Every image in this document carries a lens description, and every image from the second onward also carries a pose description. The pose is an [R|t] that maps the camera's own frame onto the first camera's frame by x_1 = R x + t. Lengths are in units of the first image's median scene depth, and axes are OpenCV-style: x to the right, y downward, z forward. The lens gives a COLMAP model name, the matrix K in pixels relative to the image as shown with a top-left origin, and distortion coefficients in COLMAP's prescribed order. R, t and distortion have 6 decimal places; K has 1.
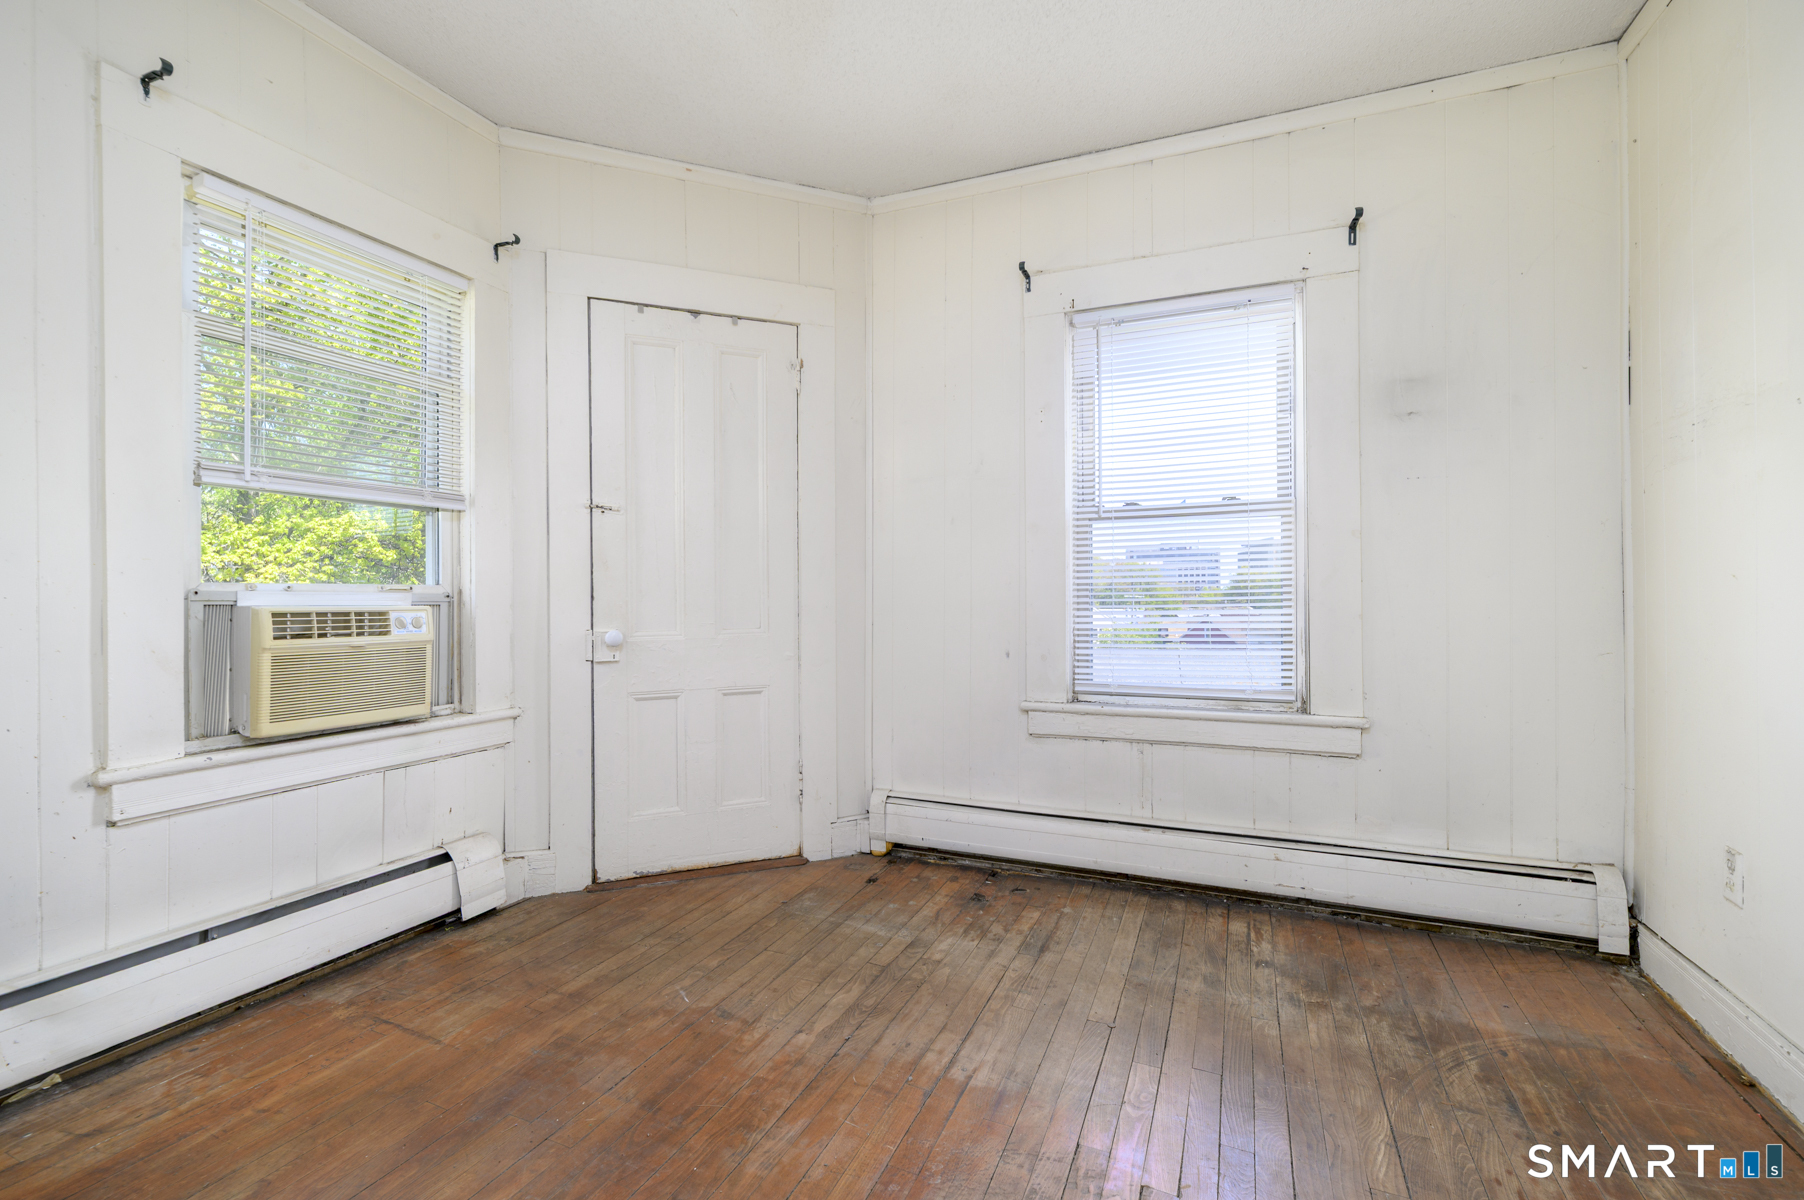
lens RADIAL K [[791.1, 0, 892.7], [0, 791.1, 593.5], [0, 0, 1]] dist [0.000696, 0.000141]
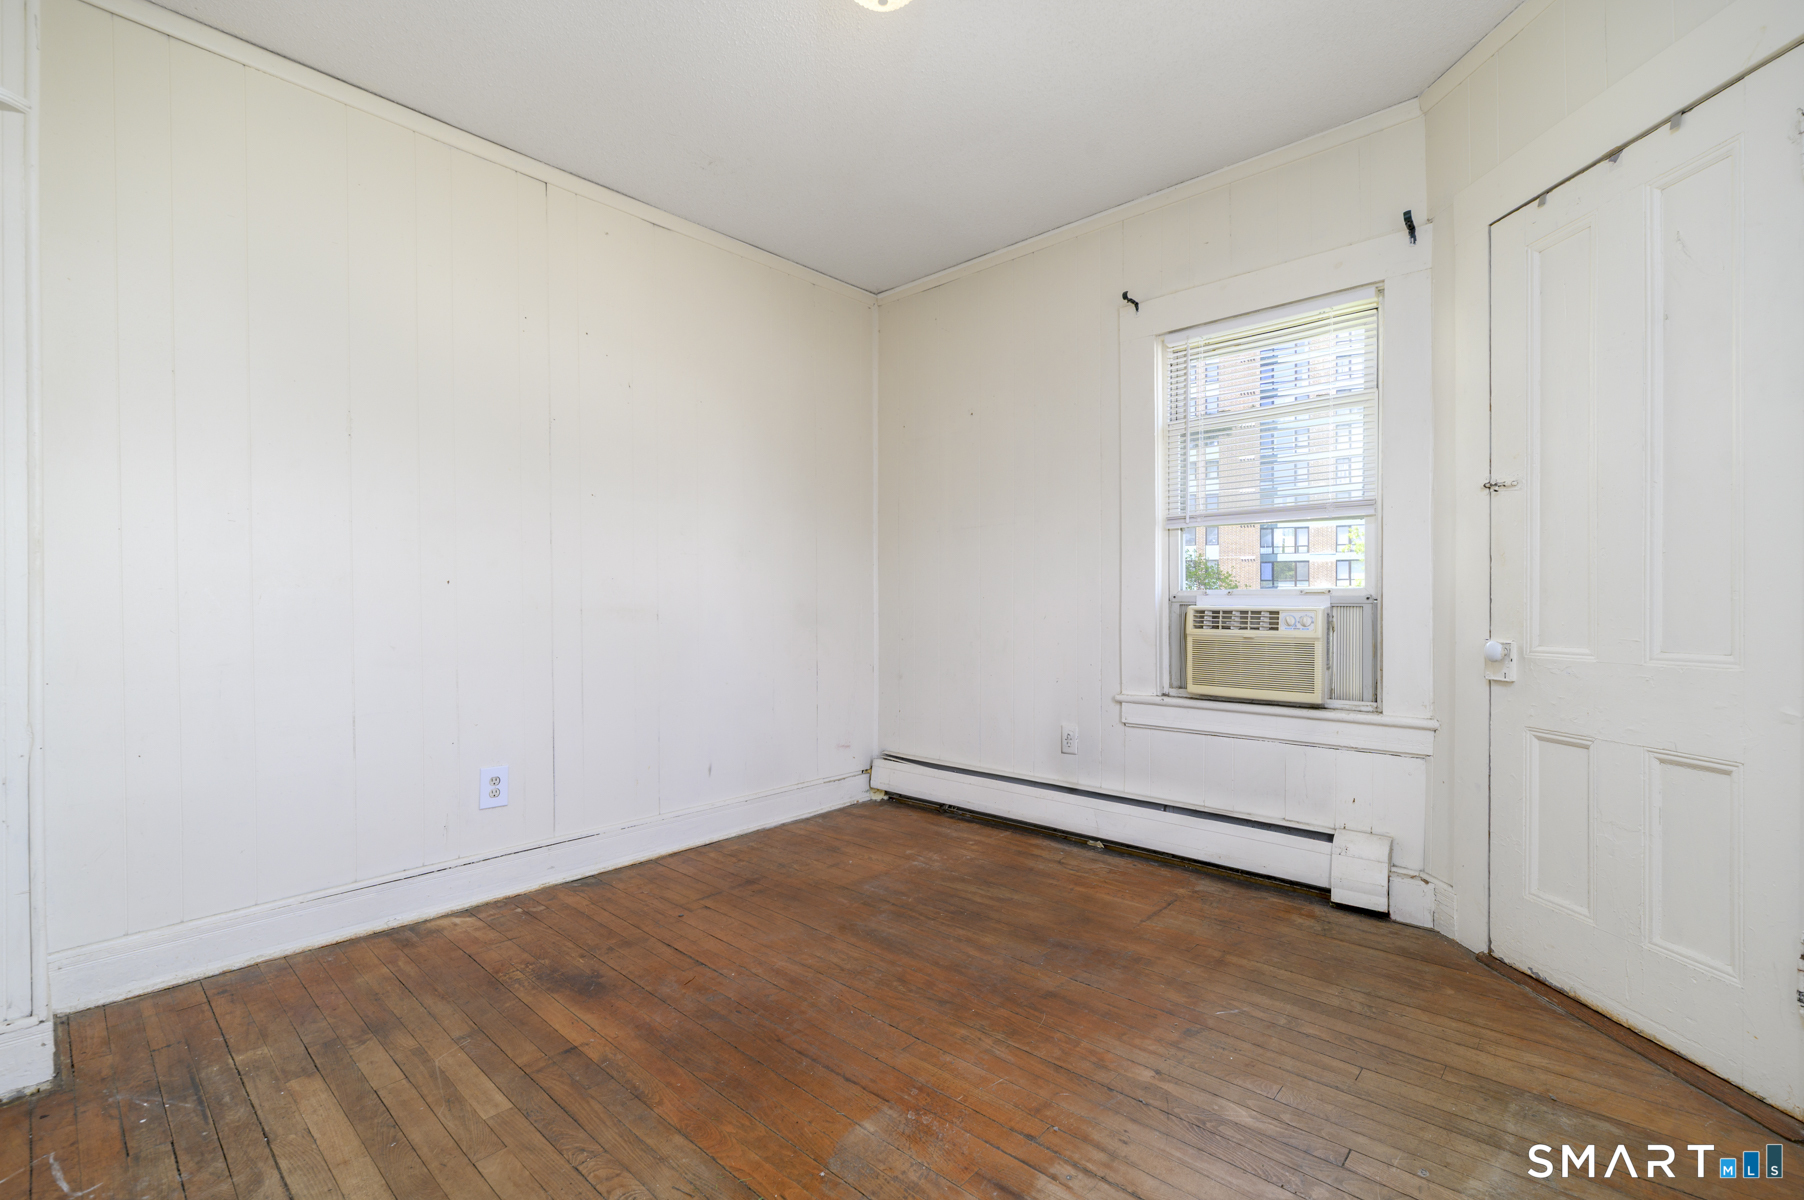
lens RADIAL K [[791.1, 0, 894.7], [0, 791.1, 609.3], [0, 0, 1]] dist [0.000696, 0.000141]
pose [[-0.321277, 0.012892, -0.946898, 0.742357], [0.008429, 0.999907, 0.010754, 0.002120], [0.946948, -0.004526, -0.321355, 0.885356]]
